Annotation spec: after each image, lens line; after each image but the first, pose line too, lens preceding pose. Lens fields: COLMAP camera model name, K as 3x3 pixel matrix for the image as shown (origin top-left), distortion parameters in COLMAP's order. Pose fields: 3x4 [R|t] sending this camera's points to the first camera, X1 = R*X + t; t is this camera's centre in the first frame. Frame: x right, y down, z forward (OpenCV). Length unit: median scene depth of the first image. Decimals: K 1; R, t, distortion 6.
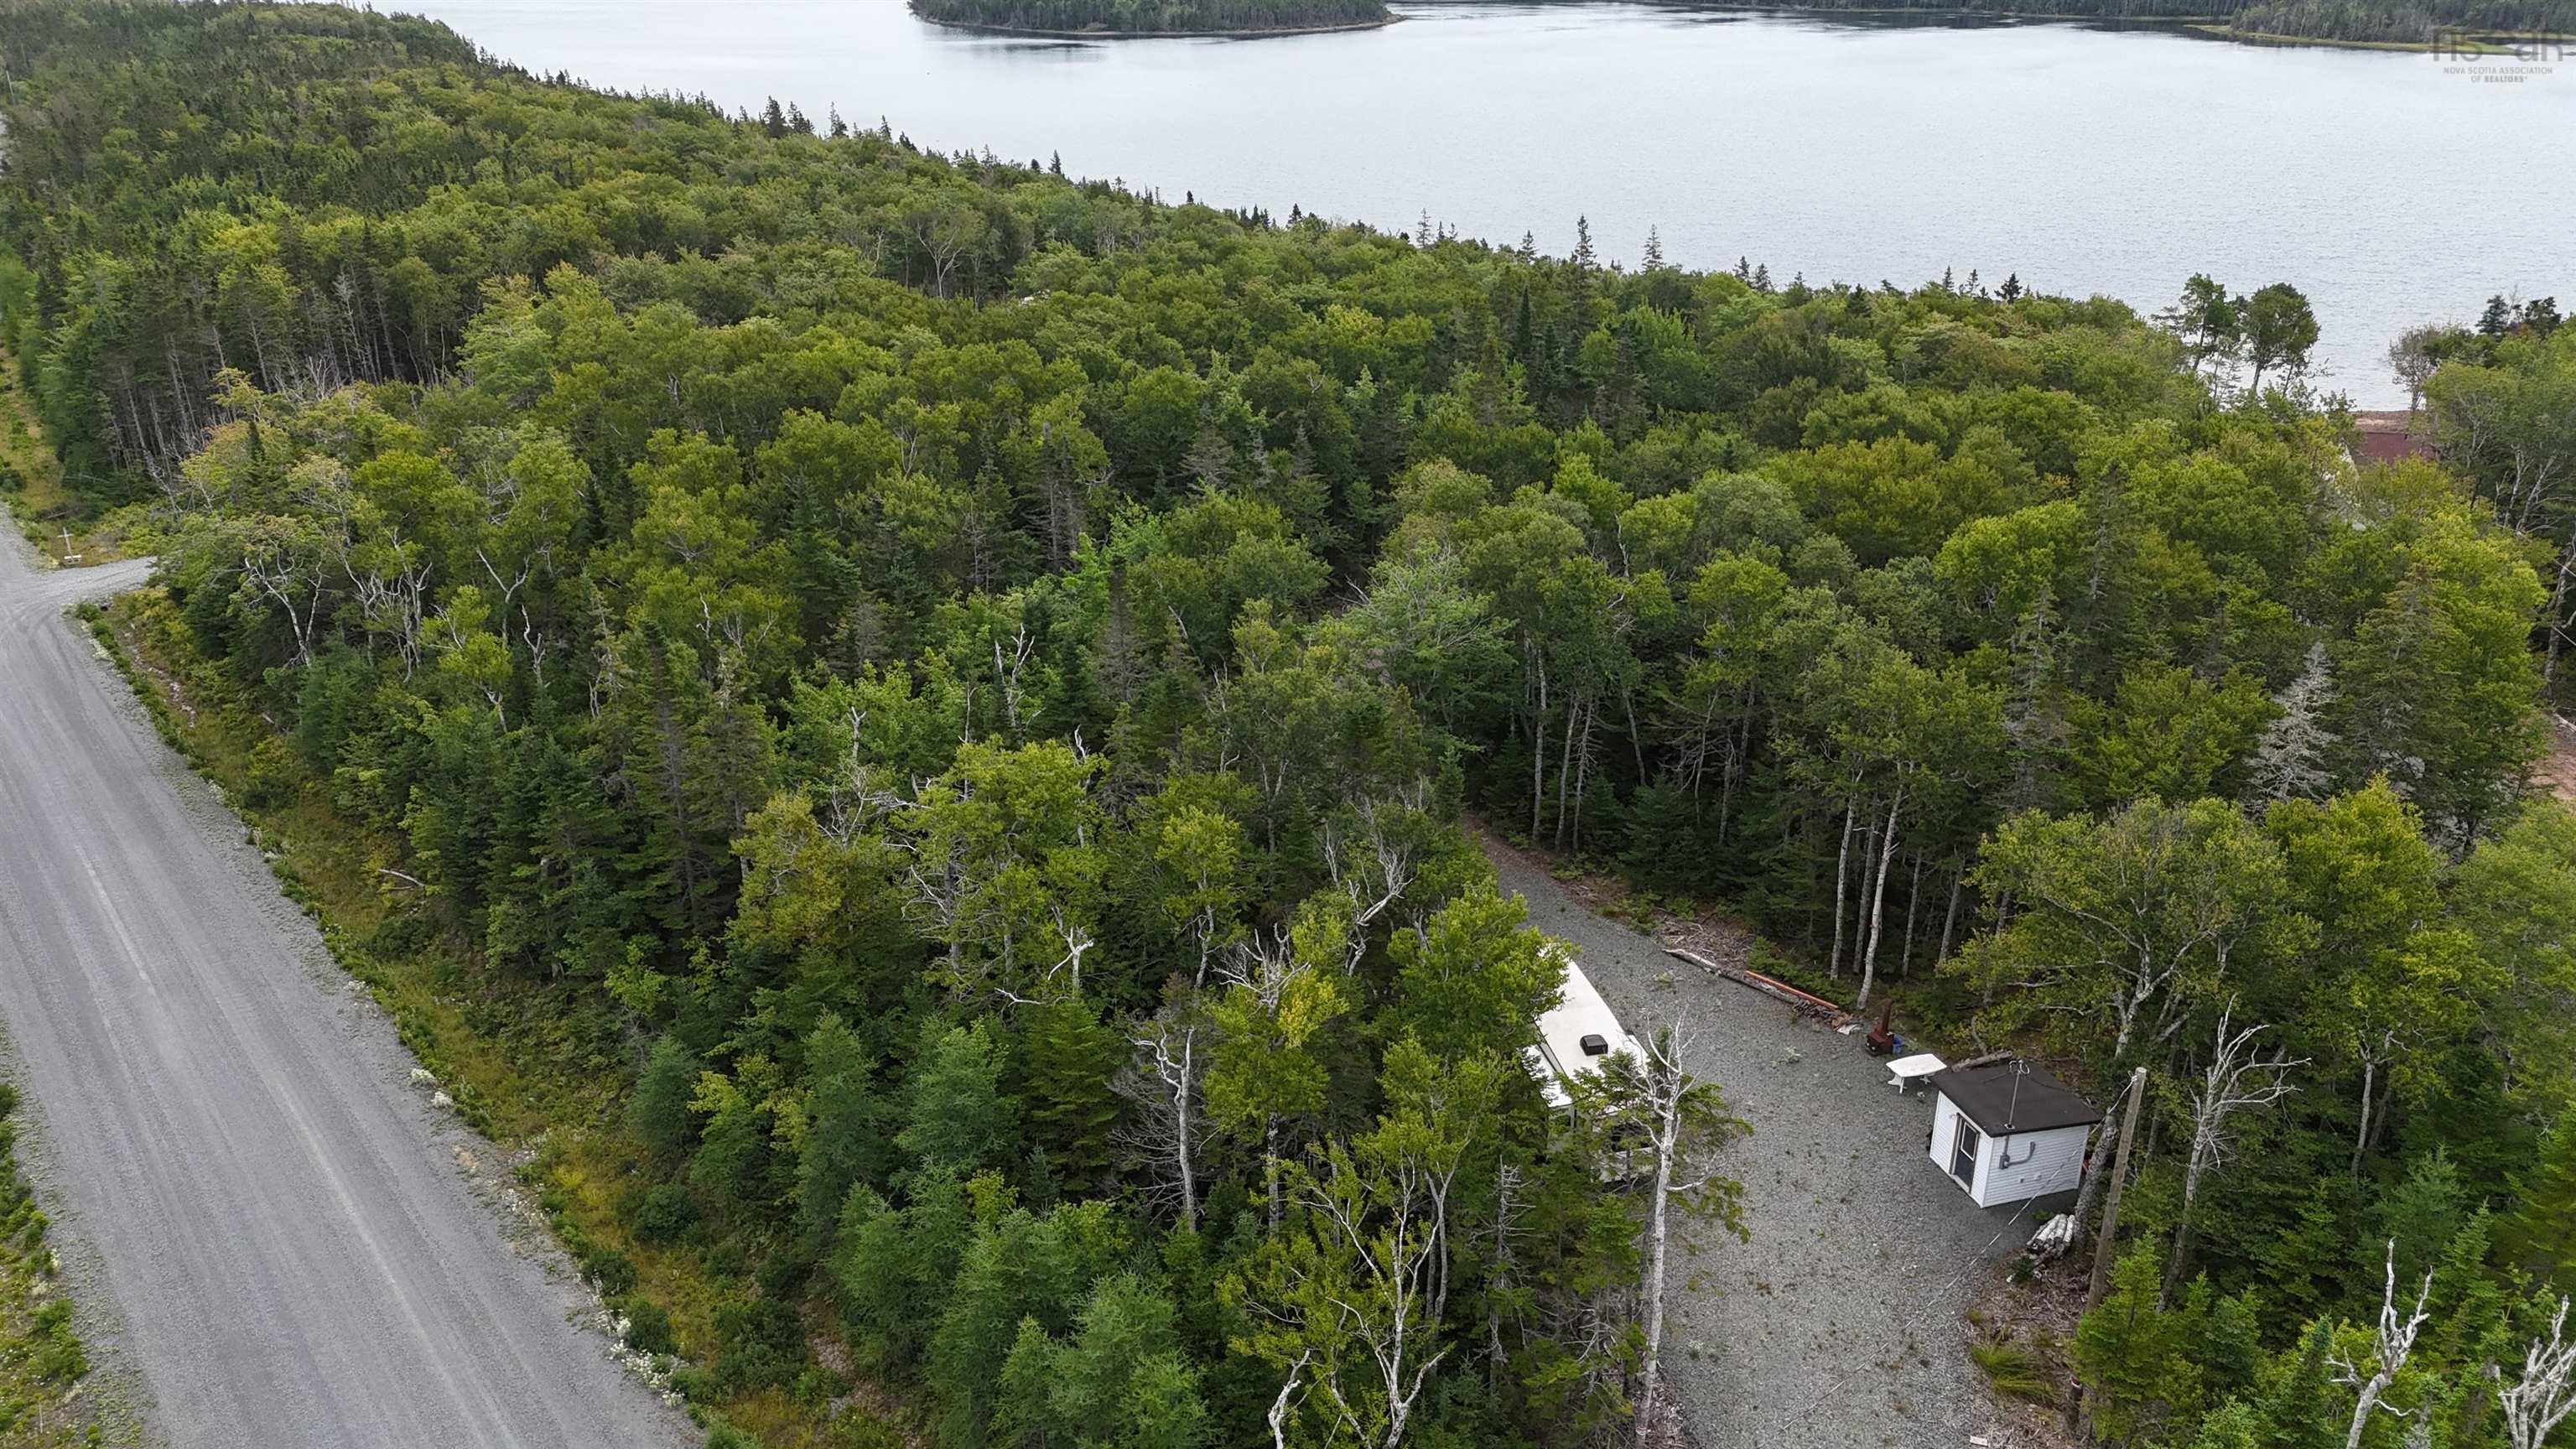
lens RADIAL K [[1895.6, 0, 1281.1], [0, 1895.6, 719.4], [0, 0, 1]] dist [0.083516, -0.091319]
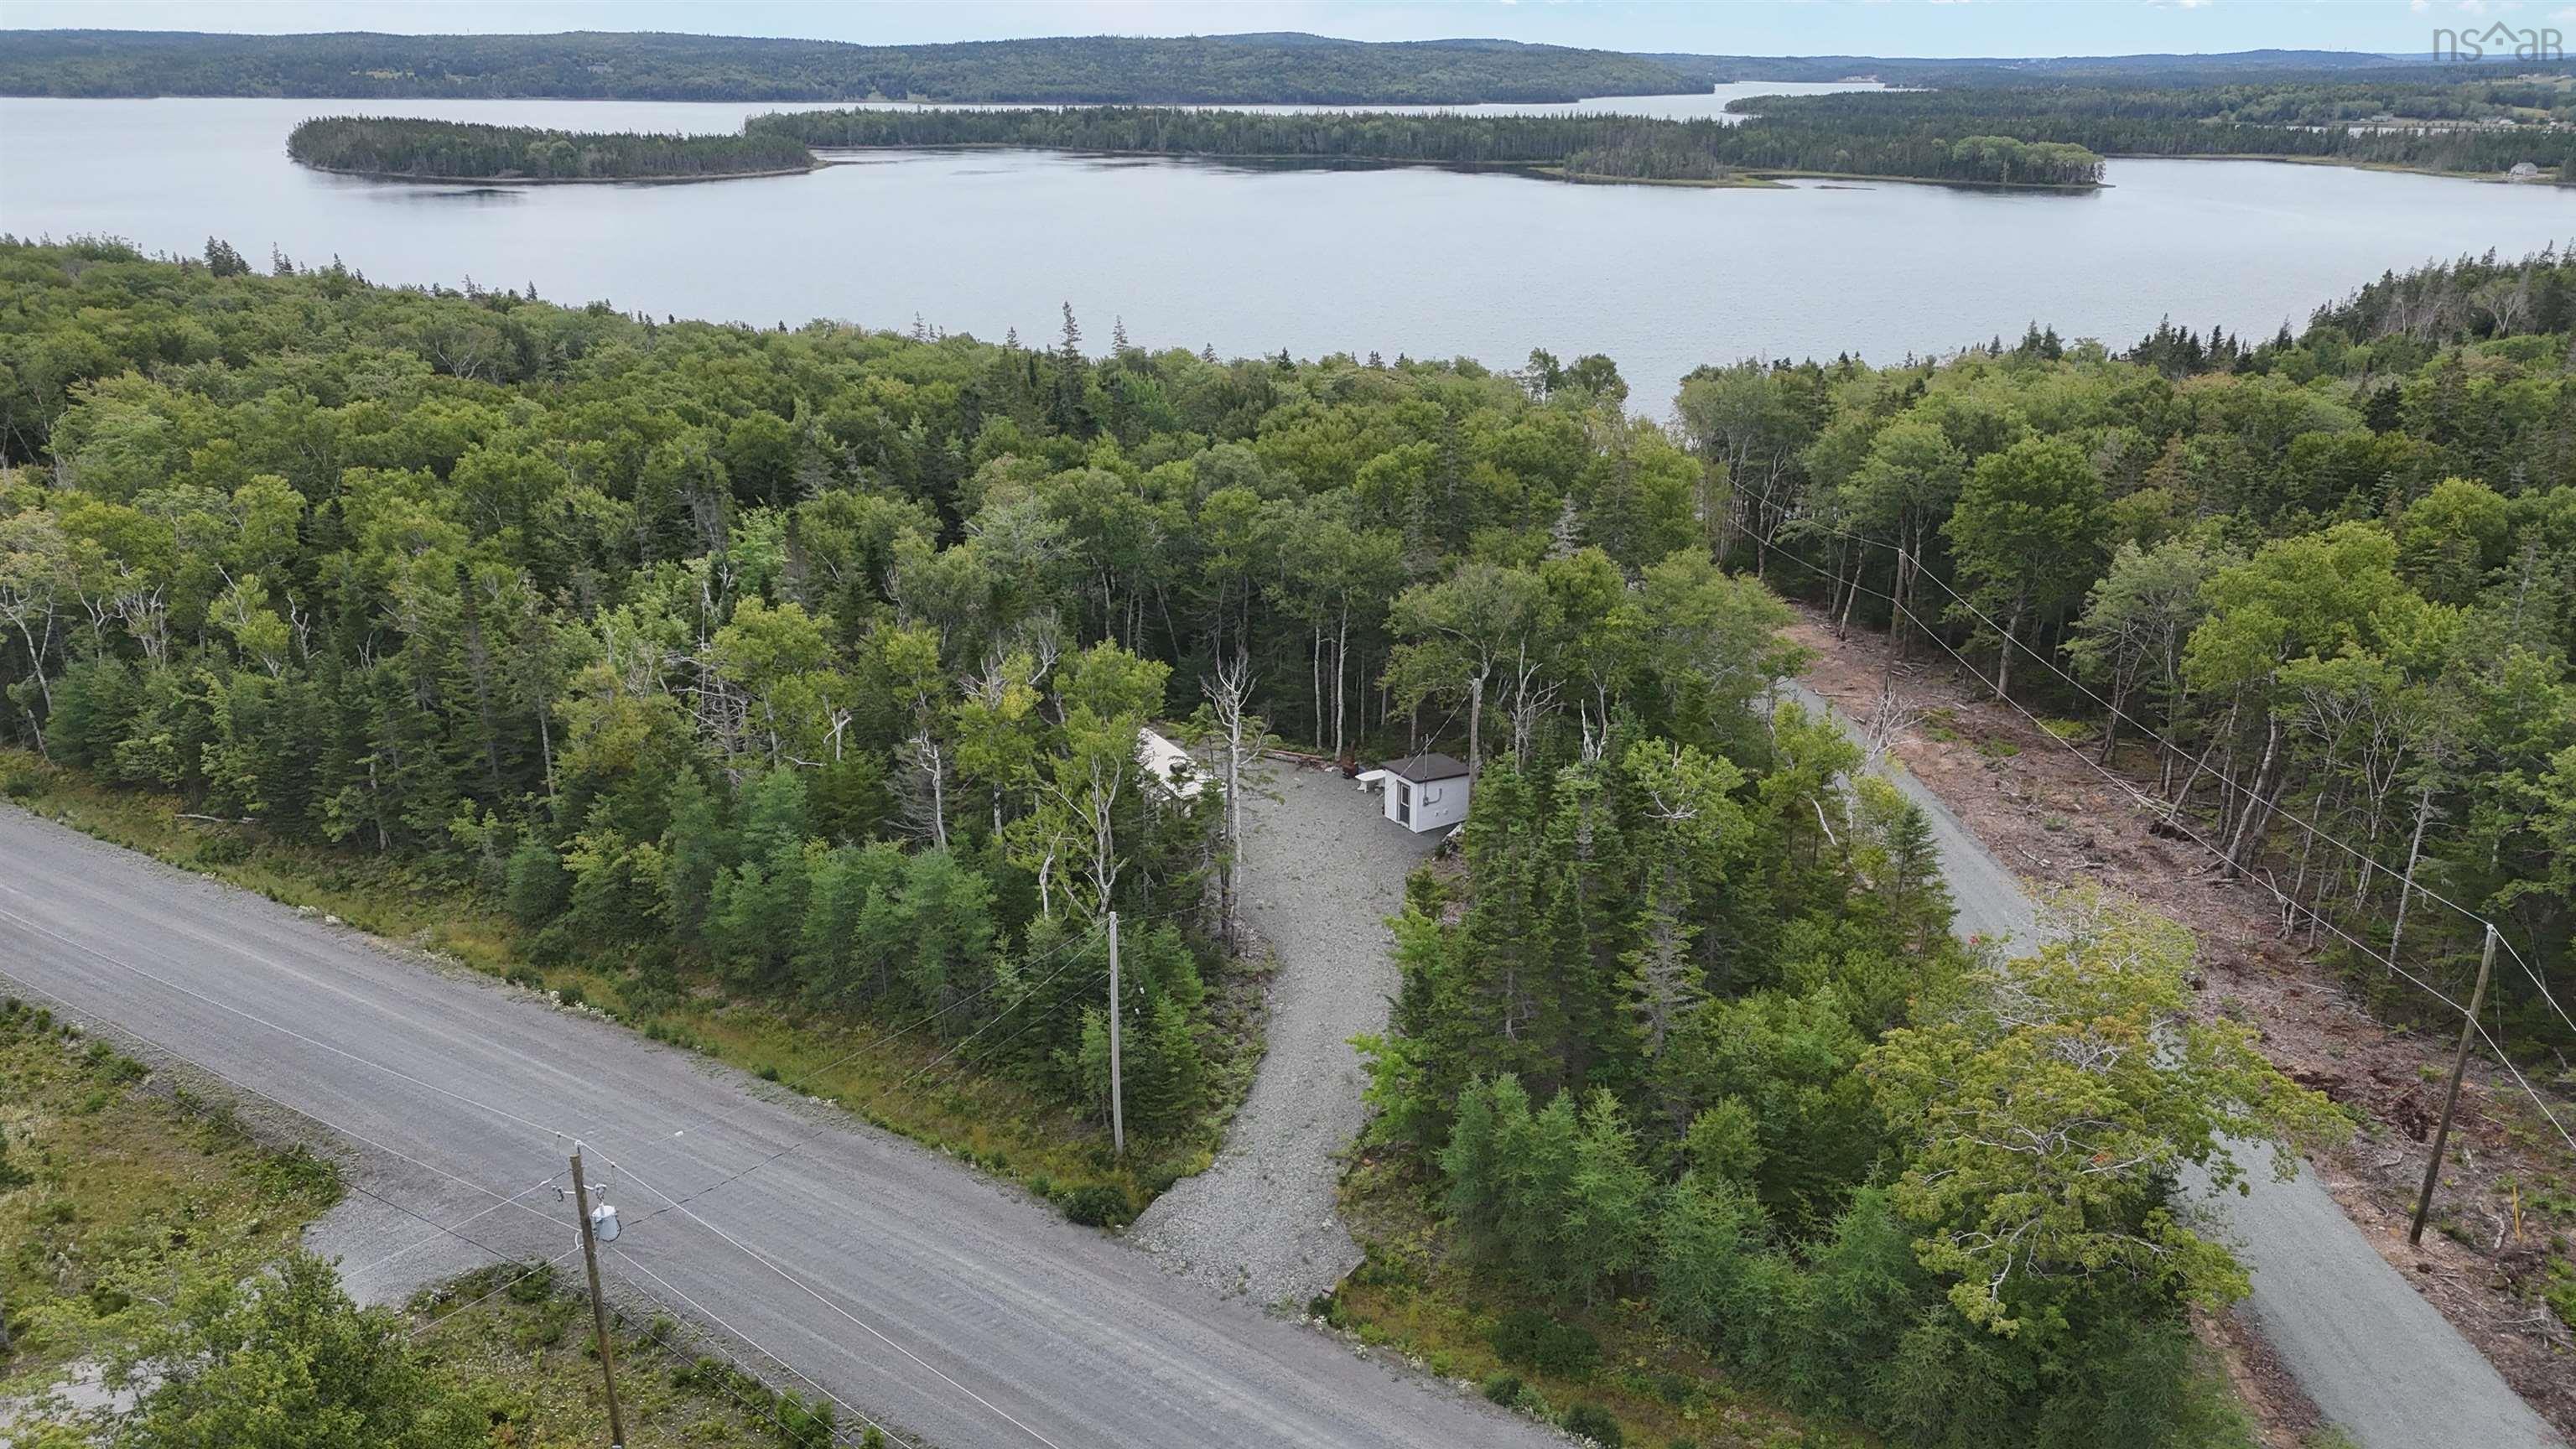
lens RADIAL K [[1895.6, 0, 1281.1], [0, 1895.6, 719.4], [0, 0, 1]] dist [0.083516, -0.091319]
pose [[0.958728, -0.088695, 0.270136, -0.106492], [0.107150, 0.992758, -0.054323, 0.140491], [-0.263361, 0.081026, 0.961289, -0.325319]]
